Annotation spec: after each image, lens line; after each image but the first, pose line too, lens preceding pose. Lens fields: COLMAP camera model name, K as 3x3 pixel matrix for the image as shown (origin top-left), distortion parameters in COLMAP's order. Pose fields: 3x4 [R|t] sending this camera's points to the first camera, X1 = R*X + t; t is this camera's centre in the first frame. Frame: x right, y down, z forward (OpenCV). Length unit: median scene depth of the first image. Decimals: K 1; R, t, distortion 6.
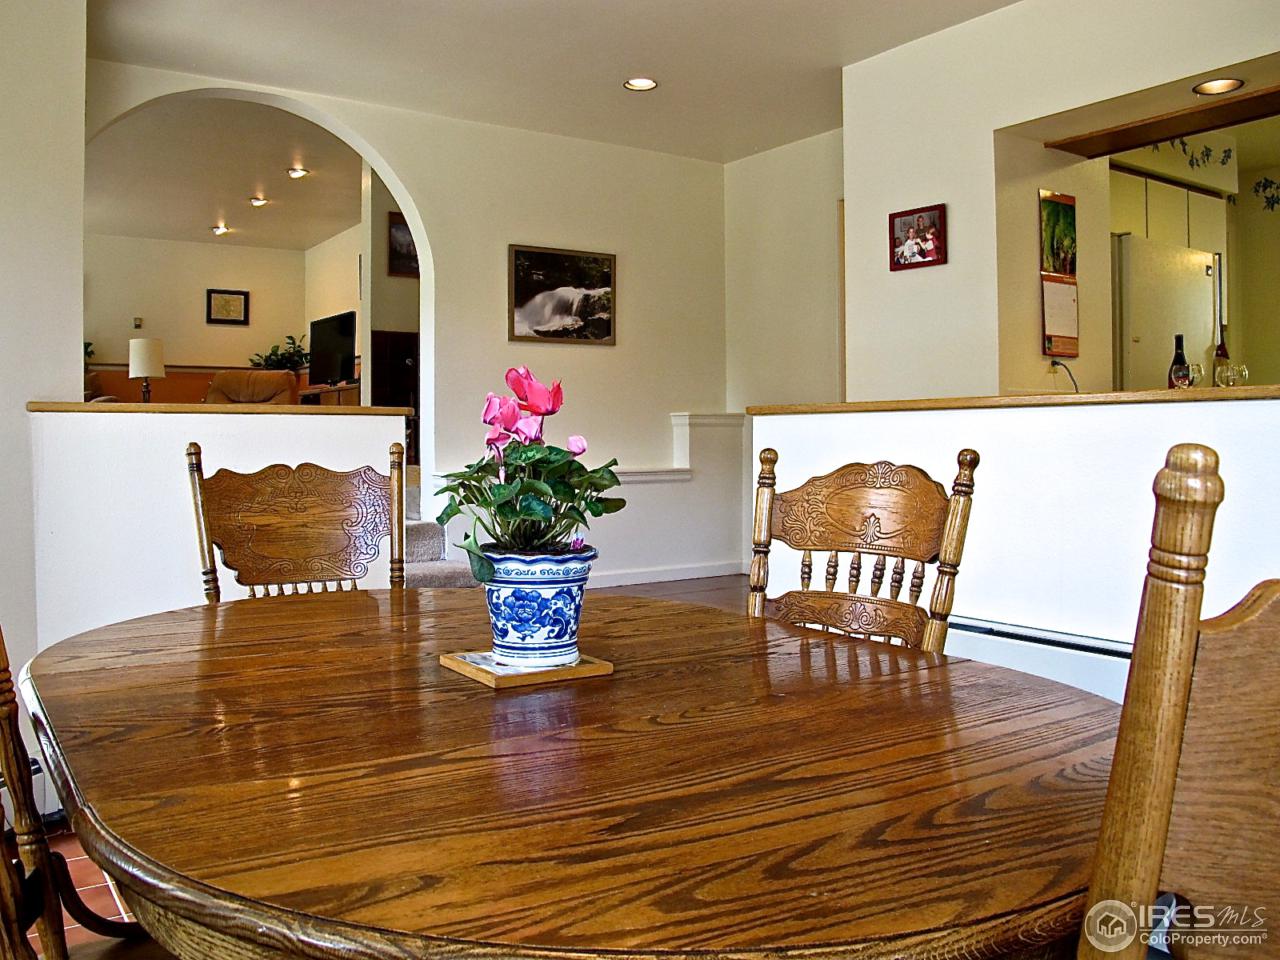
lens RADIAL K [[1068.3, 0, 640.0], [0, 1068.3, 450.9], [0, 0, 1]] dist [-0.100614, -0.000124]
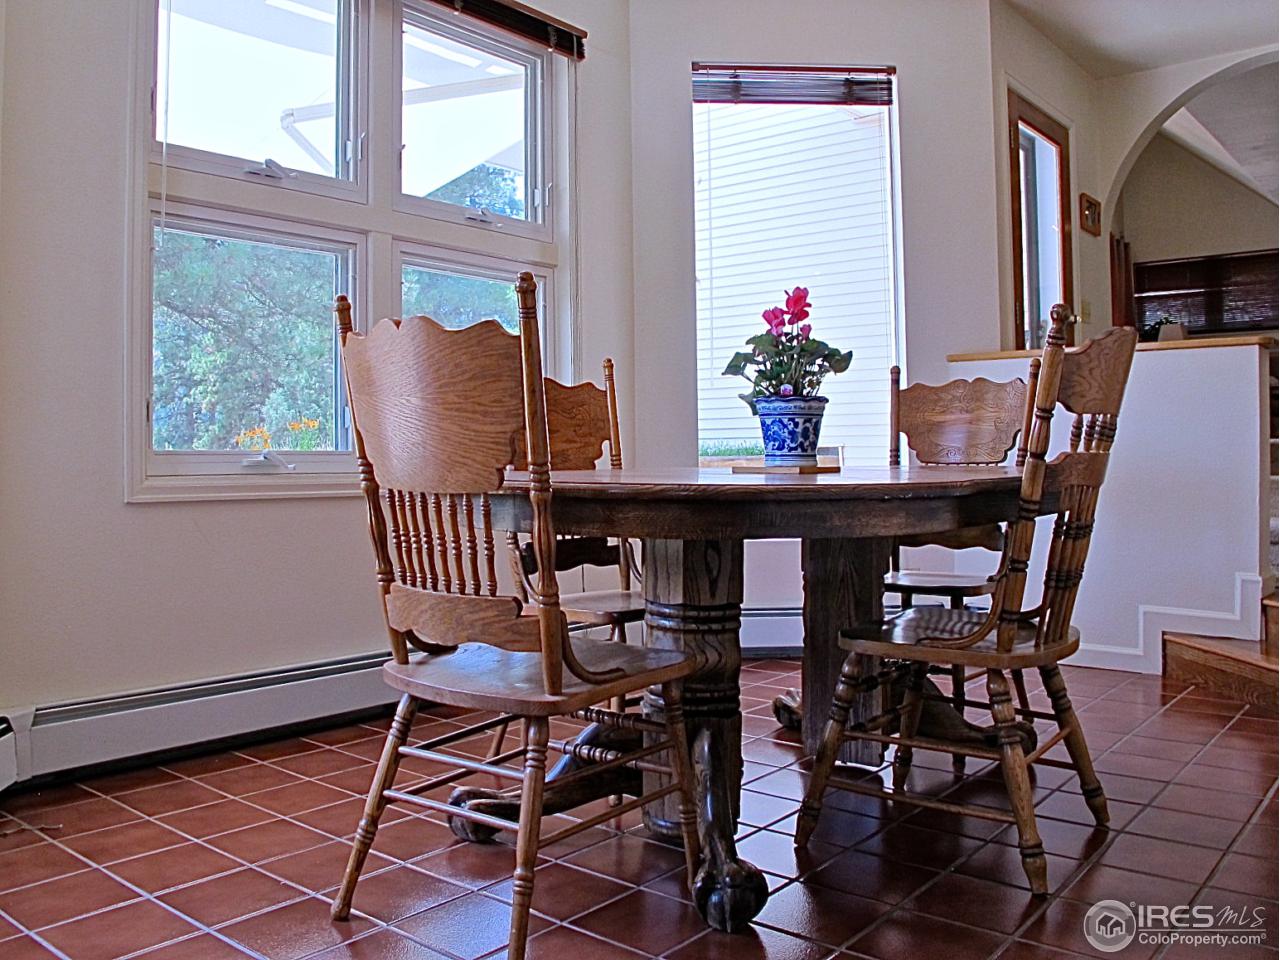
lens RADIAL K [[1068.3, 0, 640.0], [0, 1068.3, 450.9], [0, 0, 1]] dist [-0.100614, -0.000124]
pose [[0.268769, 0.003190, -0.963199, 1.094018], [-0.009696, 0.999953, 0.000607, 0.135663], [0.963156, 0.009176, 0.268787, 0.270564]]
